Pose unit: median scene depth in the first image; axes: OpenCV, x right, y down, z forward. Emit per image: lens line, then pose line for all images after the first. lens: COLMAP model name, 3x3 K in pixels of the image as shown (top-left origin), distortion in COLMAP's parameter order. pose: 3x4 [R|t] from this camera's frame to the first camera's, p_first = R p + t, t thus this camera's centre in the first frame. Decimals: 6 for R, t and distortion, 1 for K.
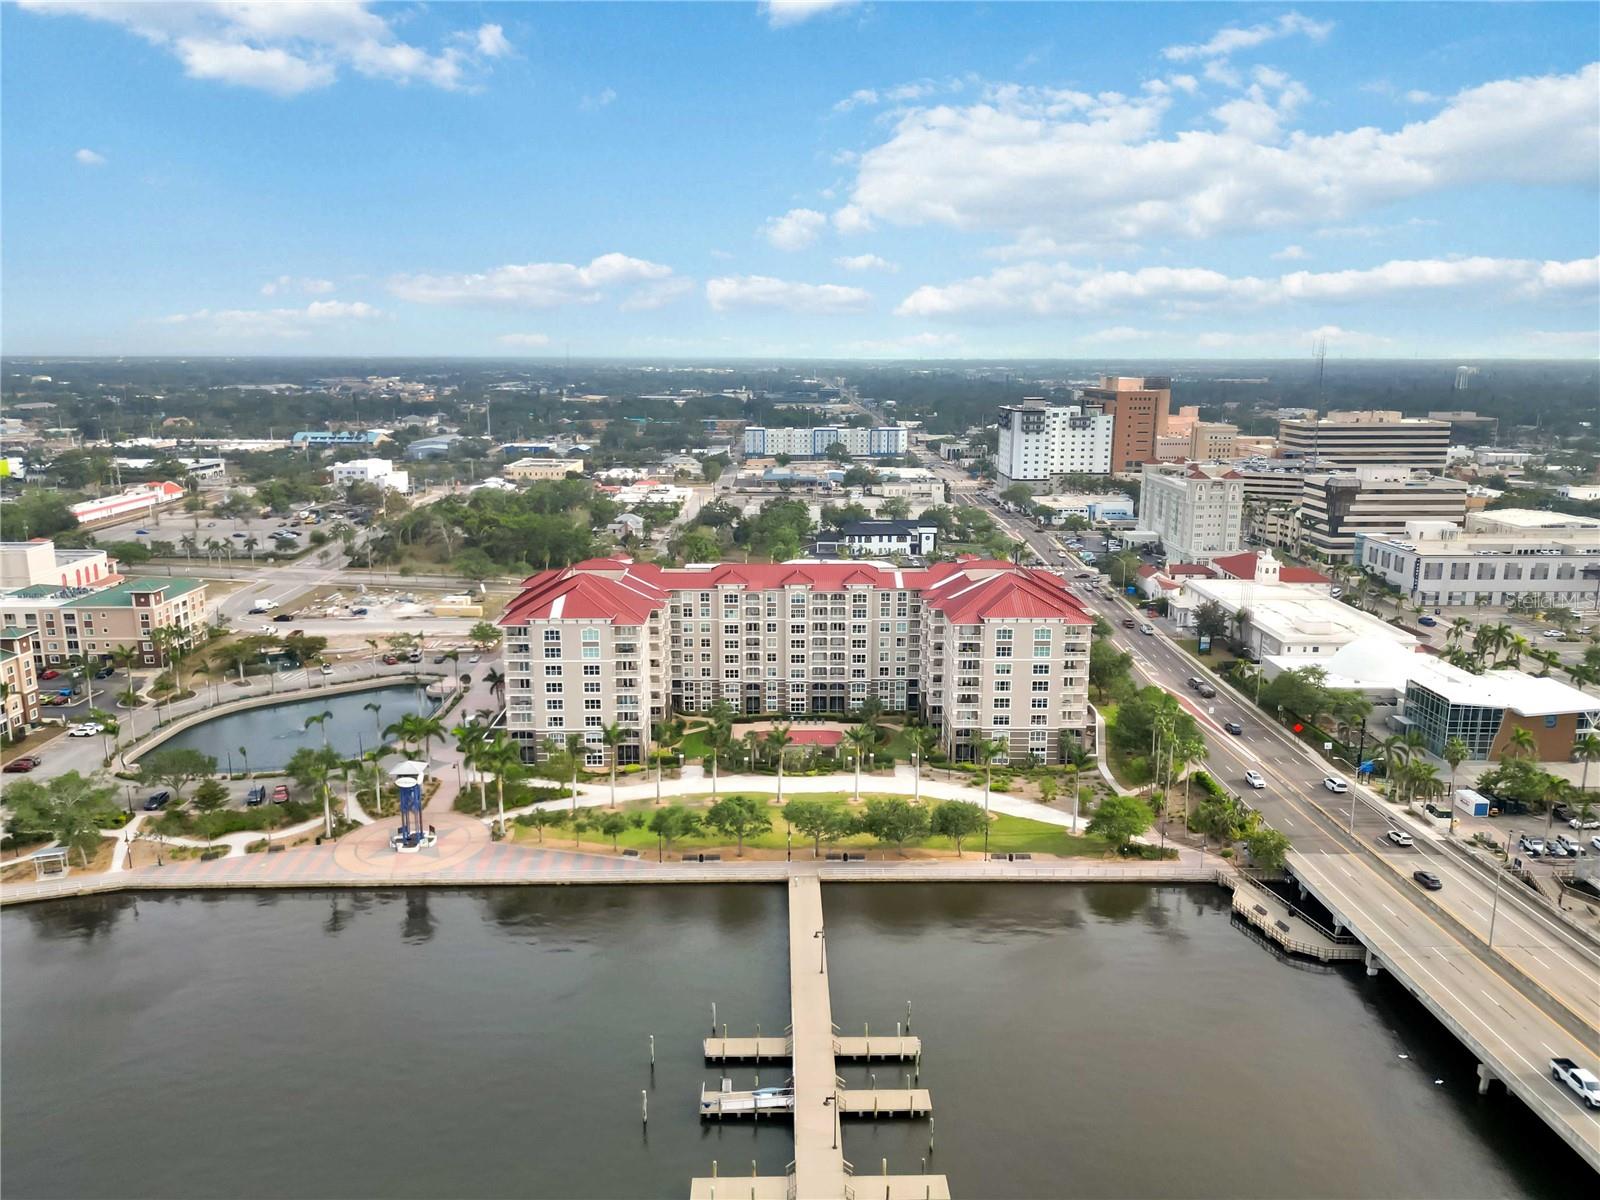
lens RADIAL K [[1153.0, 0, 803.2], [0, 1153.0, 595.8], [0, 0, 1]] dist [0.078640, -0.073895]
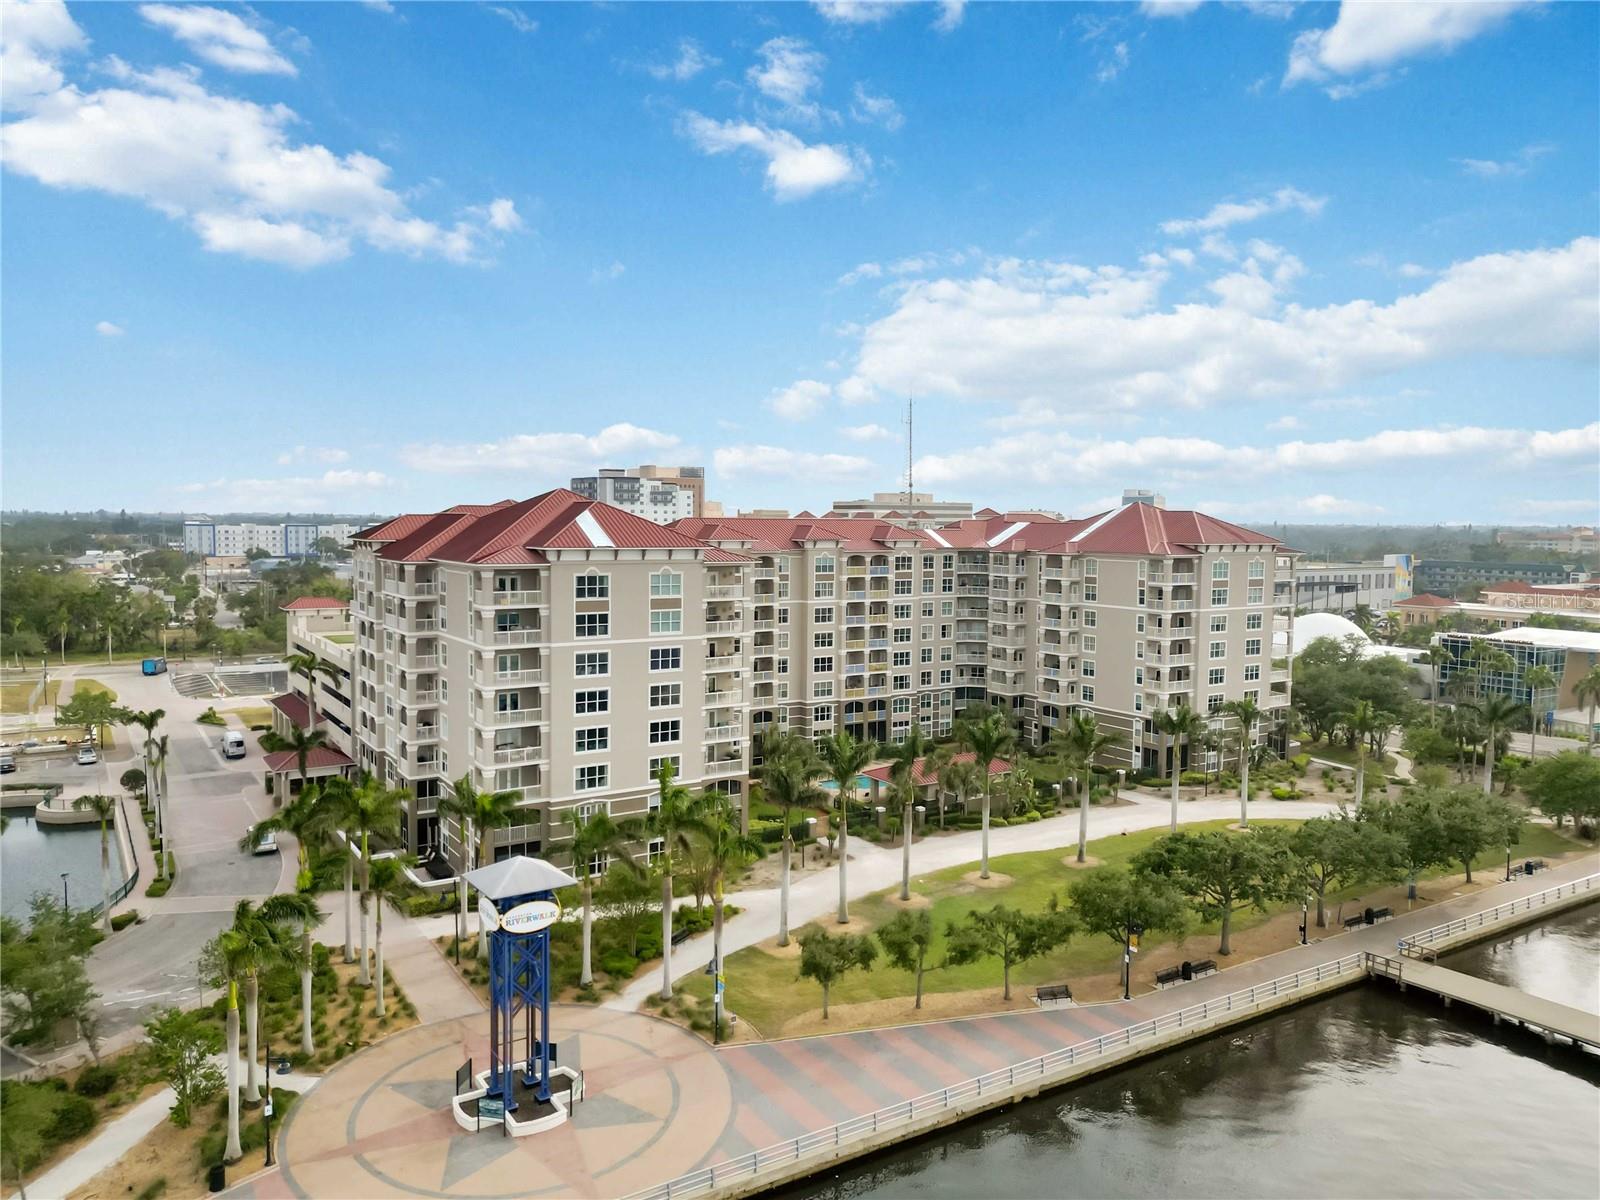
lens RADIAL K [[1129.1, 0, 799.3], [0, 1129.1, 597.1], [0, 0, 1]] dist [0.118070, -0.196264]
pose [[0.852876, -0.030920, 0.521197, -0.370176], [0.100546, 0.989287, -0.105842, 0.091843], [-0.512340, 0.142674, 0.846848, 0.550227]]
